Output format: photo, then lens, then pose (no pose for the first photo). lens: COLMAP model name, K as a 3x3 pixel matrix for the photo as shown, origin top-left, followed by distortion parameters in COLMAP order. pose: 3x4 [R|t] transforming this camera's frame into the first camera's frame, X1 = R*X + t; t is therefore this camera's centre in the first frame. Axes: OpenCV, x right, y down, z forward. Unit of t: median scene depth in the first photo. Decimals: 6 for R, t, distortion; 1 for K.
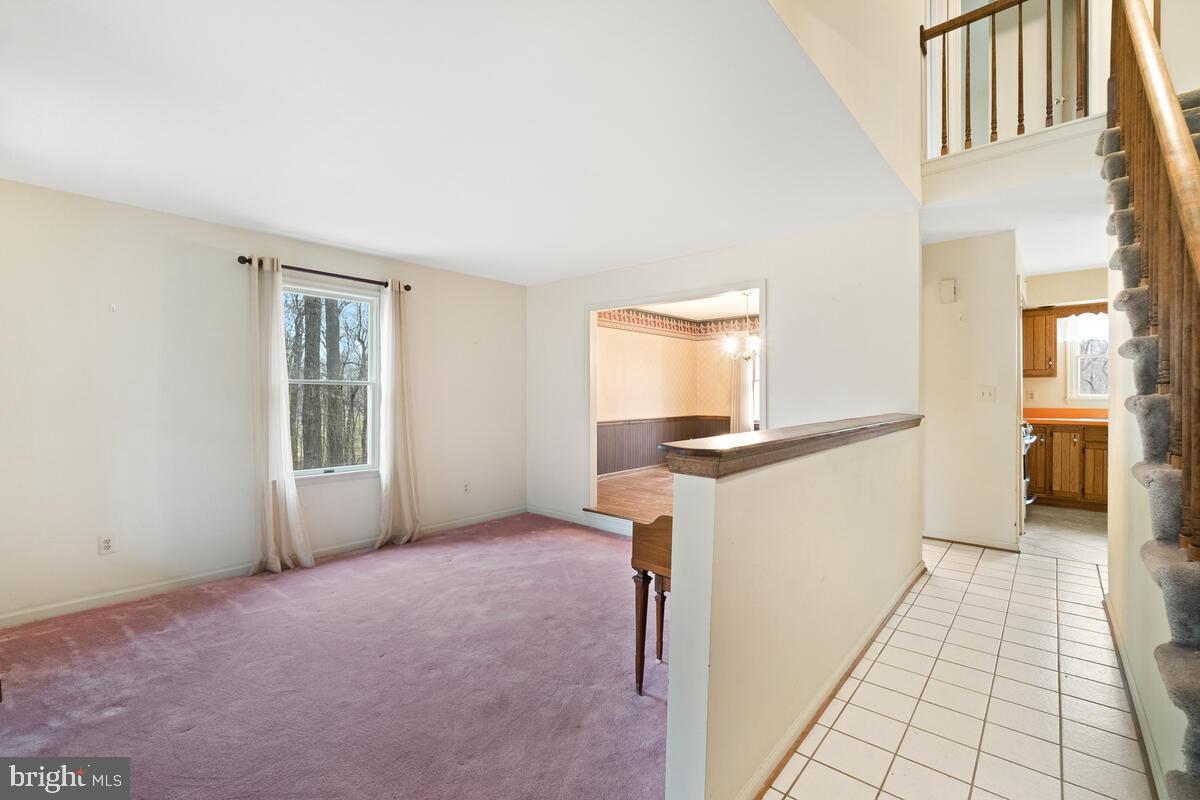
lens RADIAL K [[519.1, 0, 600.0], [0, 519.1, 400.0], [0, 0, 1]] dist [-0.002092, -0.000140]
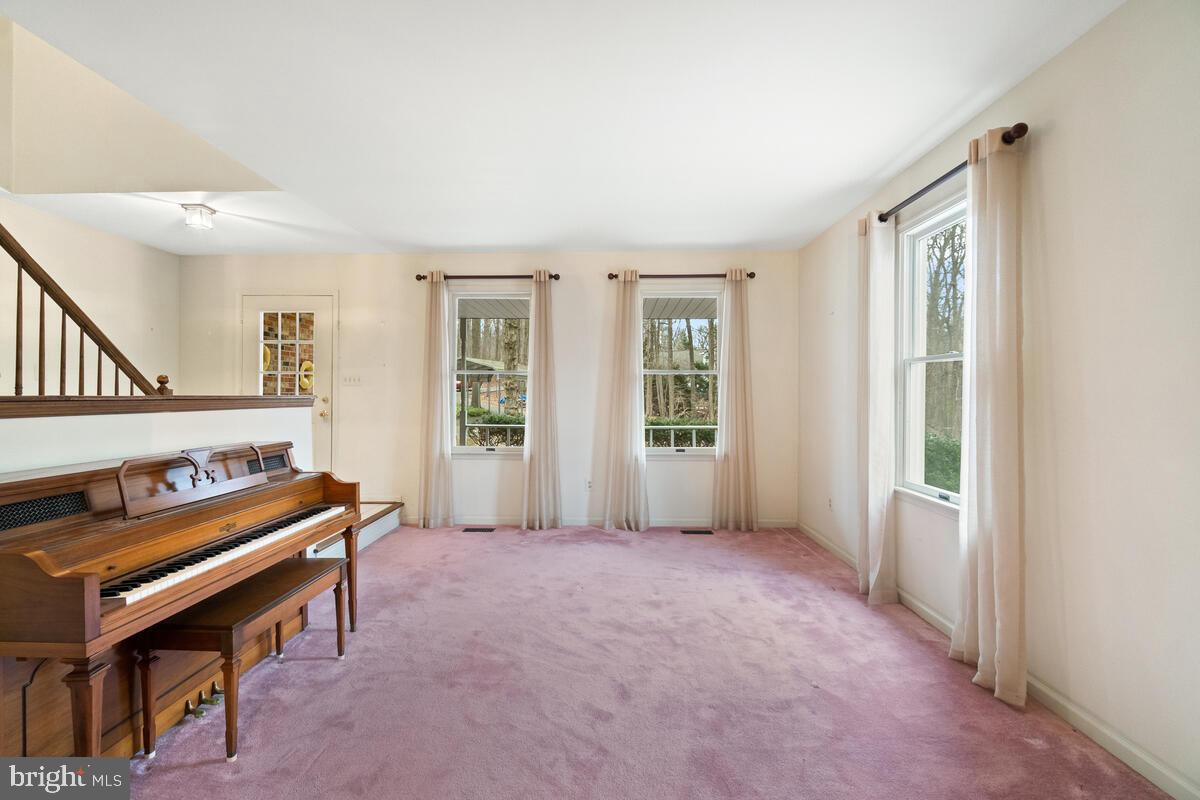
lens RADIAL K [[519.1, 0, 600.0], [0, 519.1, 400.0], [0, 0, 1]] dist [-0.002092, -0.000140]
pose [[0.635675, 0.012337, -0.771859, 0.267209], [0.006702, 0.999746, 0.021499, 0.001971], [0.771928, -0.018839, 0.635431, 0.159161]]
